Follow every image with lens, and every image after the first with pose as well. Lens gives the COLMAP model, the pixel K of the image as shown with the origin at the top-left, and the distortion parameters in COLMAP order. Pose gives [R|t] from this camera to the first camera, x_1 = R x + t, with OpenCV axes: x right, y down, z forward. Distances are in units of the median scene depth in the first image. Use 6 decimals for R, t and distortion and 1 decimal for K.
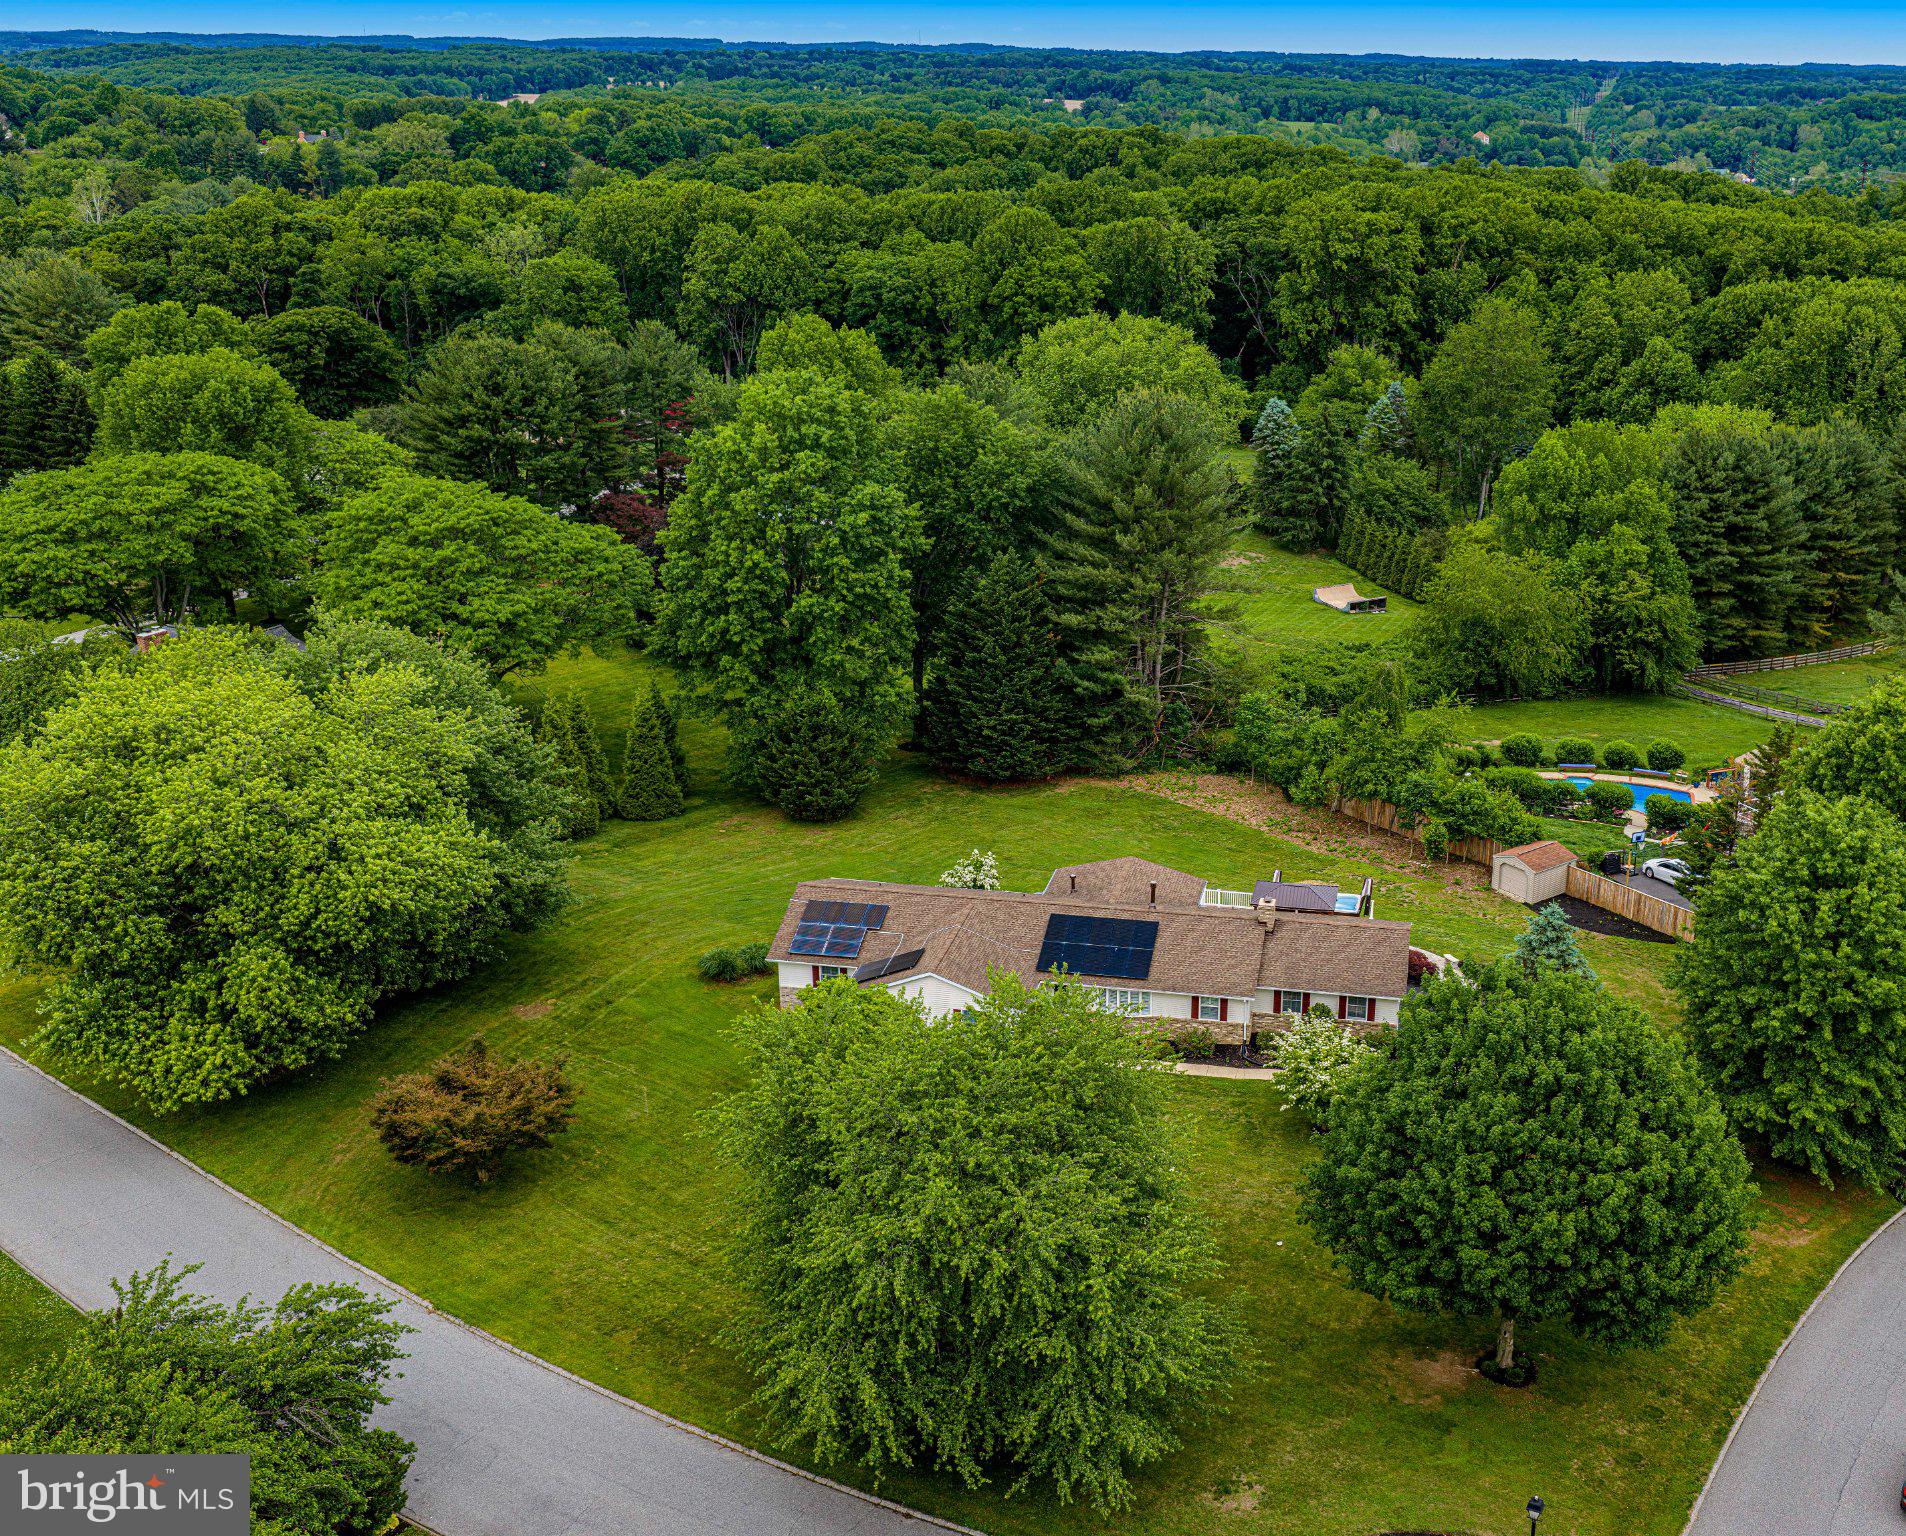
lens RADIAL K [[1887.9, 0, 953.0], [0, 1887.9, 768.0], [0, 0, 1]] dist [0.014449, -0.022720]
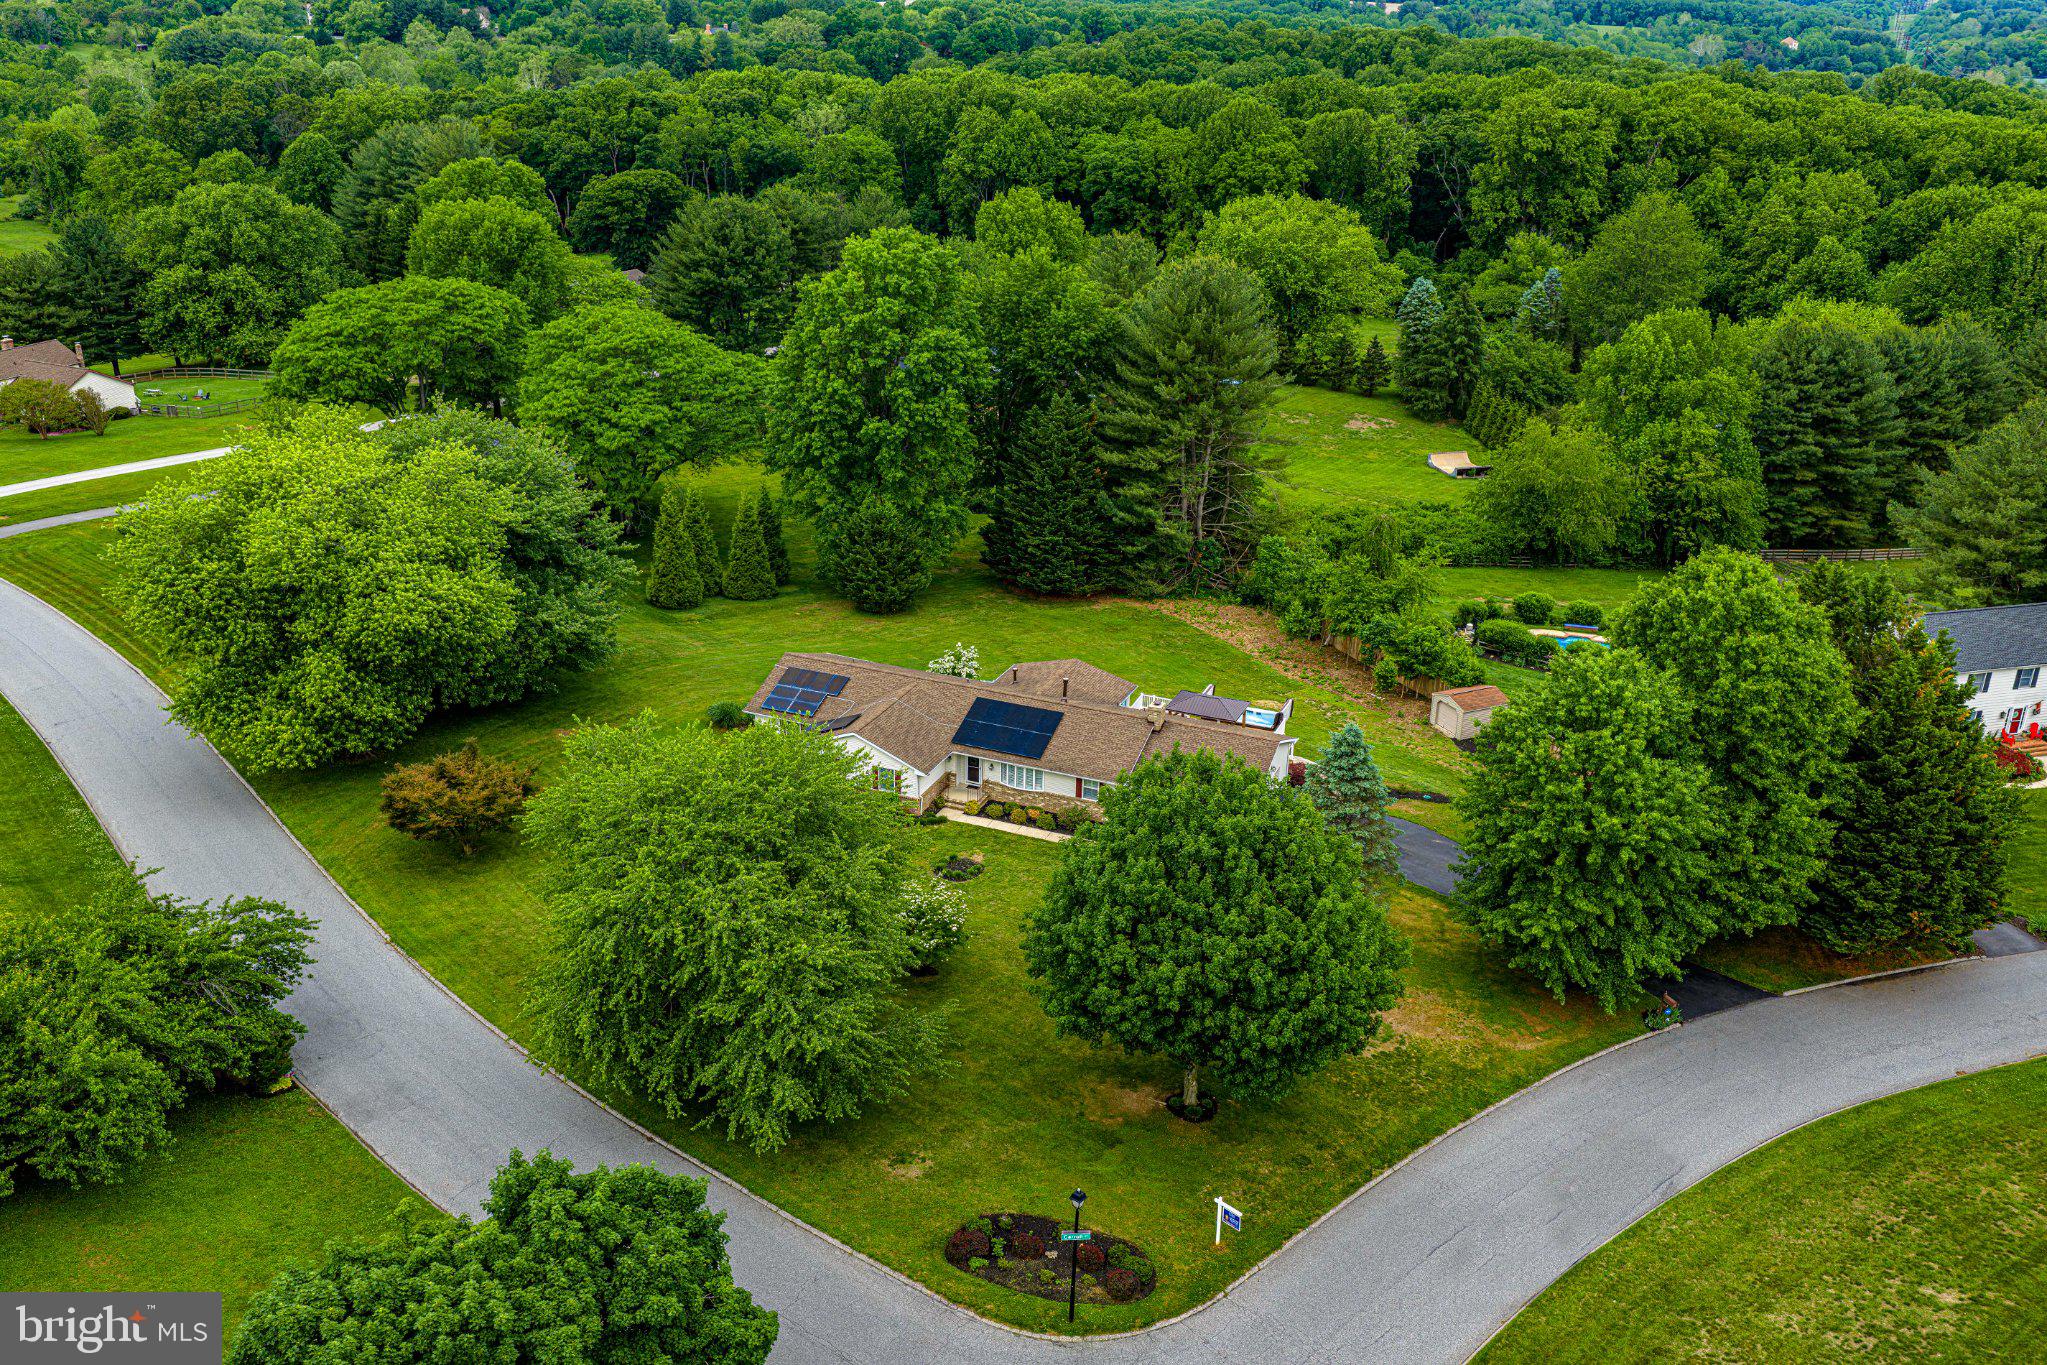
lens RADIAL K [[1693.8, 0, 1023.5], [0, 1693.8, 682.5], [0, 0, 1]] dist [0.020342, -0.033334]
pose [[0.971089, 0.095487, -0.218786, 0.240780], [-0.086837, 0.995025, 0.048839, 0.011232], [0.222361, -0.028429, 0.974550, -0.014863]]
